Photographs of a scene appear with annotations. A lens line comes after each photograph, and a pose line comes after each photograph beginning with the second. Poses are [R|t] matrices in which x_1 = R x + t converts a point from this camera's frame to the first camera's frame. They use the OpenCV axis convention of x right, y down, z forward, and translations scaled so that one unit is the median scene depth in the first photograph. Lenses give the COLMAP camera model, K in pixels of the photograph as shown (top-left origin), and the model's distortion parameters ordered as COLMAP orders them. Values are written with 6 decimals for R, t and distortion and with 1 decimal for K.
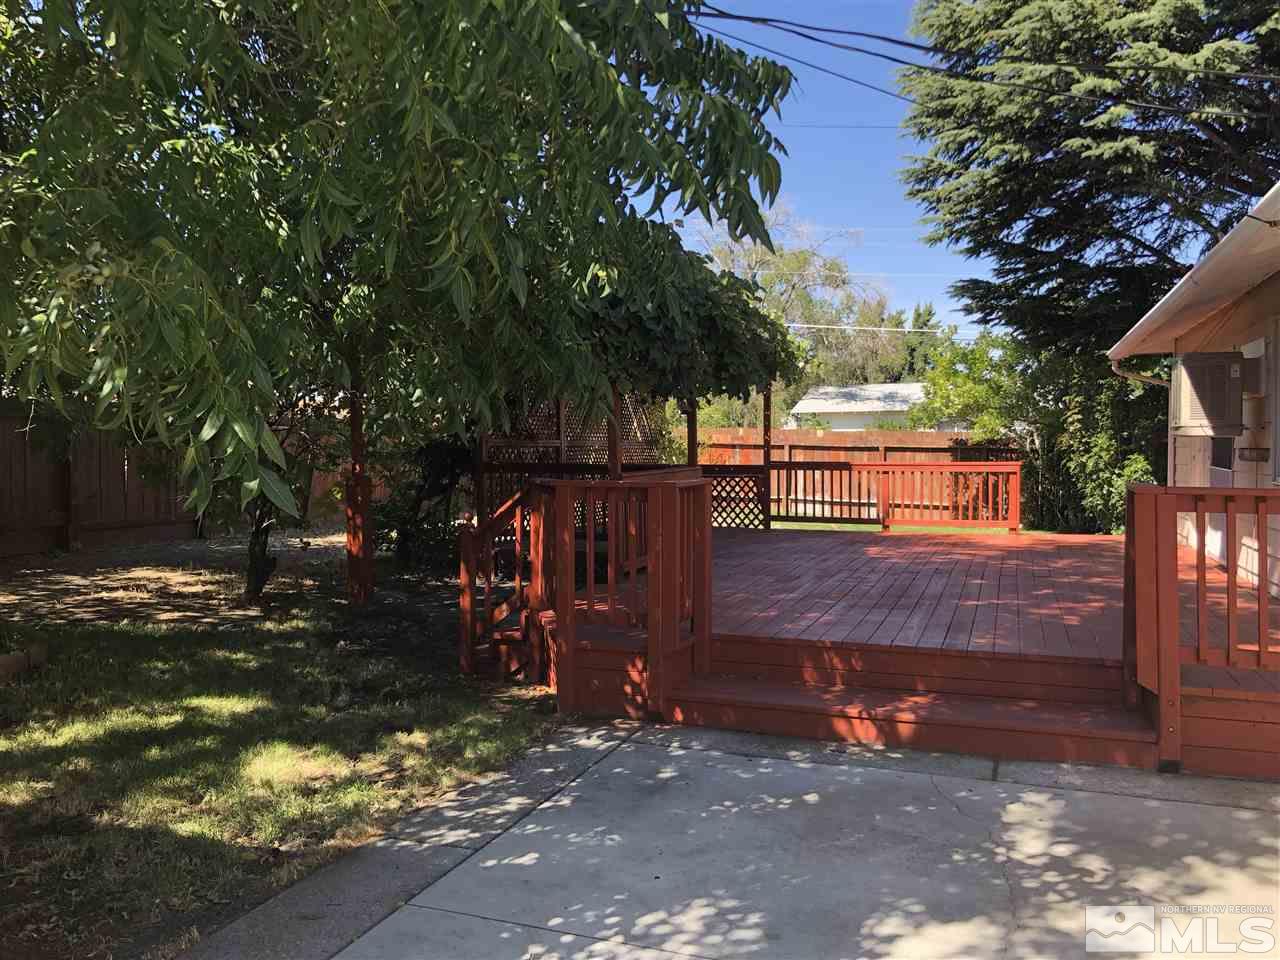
lens RADIAL K [[1020.2, 0, 641.0], [0, 1020.2, 477.2], [0, 0, 1]] dist [0.001029, 0.000034]
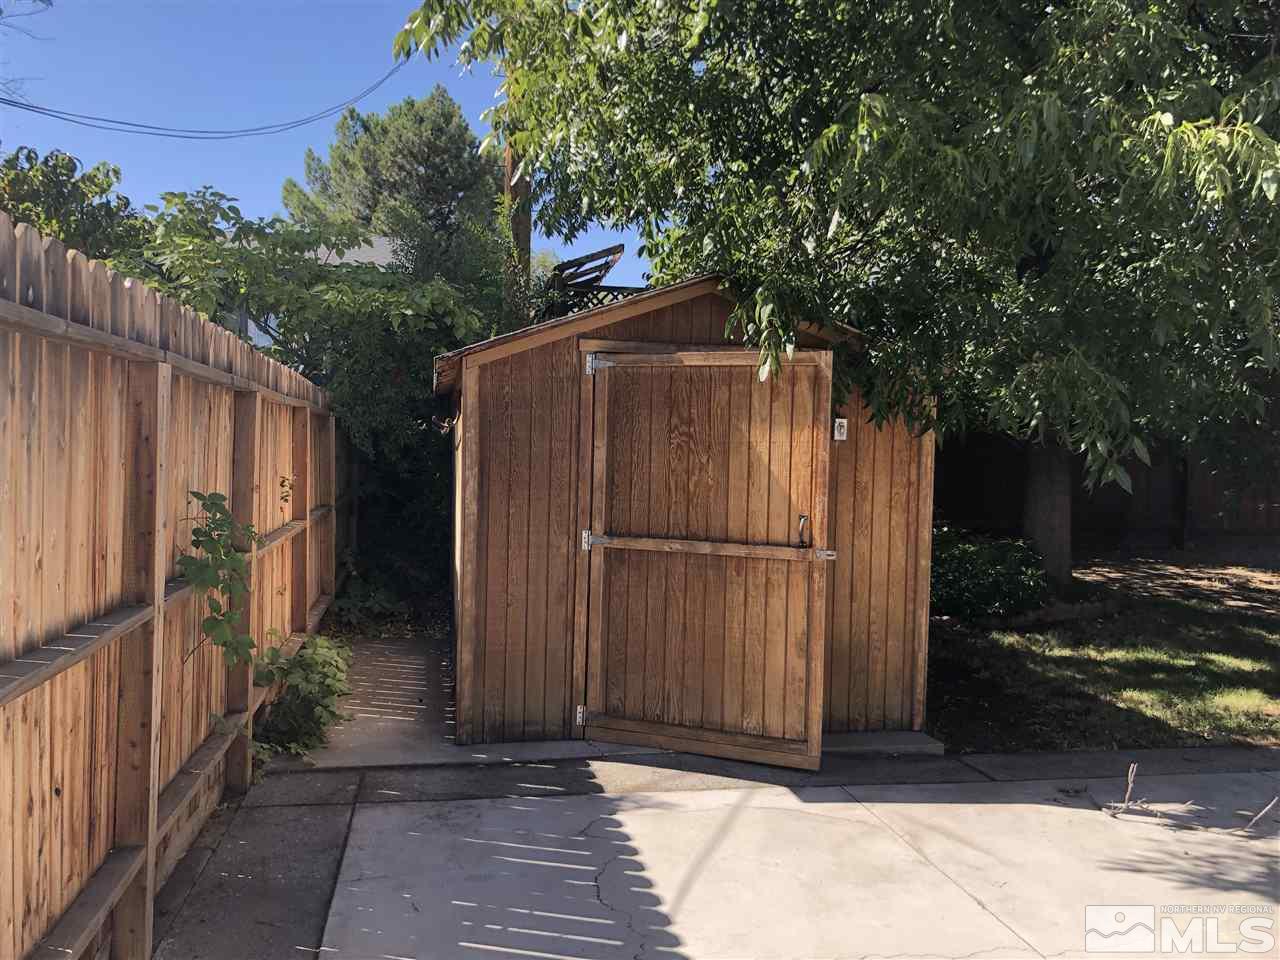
lens RADIAL K [[1020.2, 0, 640.2], [0, 1020.2, 483.1], [0, 0, 1]] dist [0.001029, 0.000034]
pose [[0.487287, 0.023064, -0.872937, 0.328095], [-0.035312, 0.999354, 0.006692, 0.019084], [0.872527, 0.027564, 0.487787, -0.260572]]
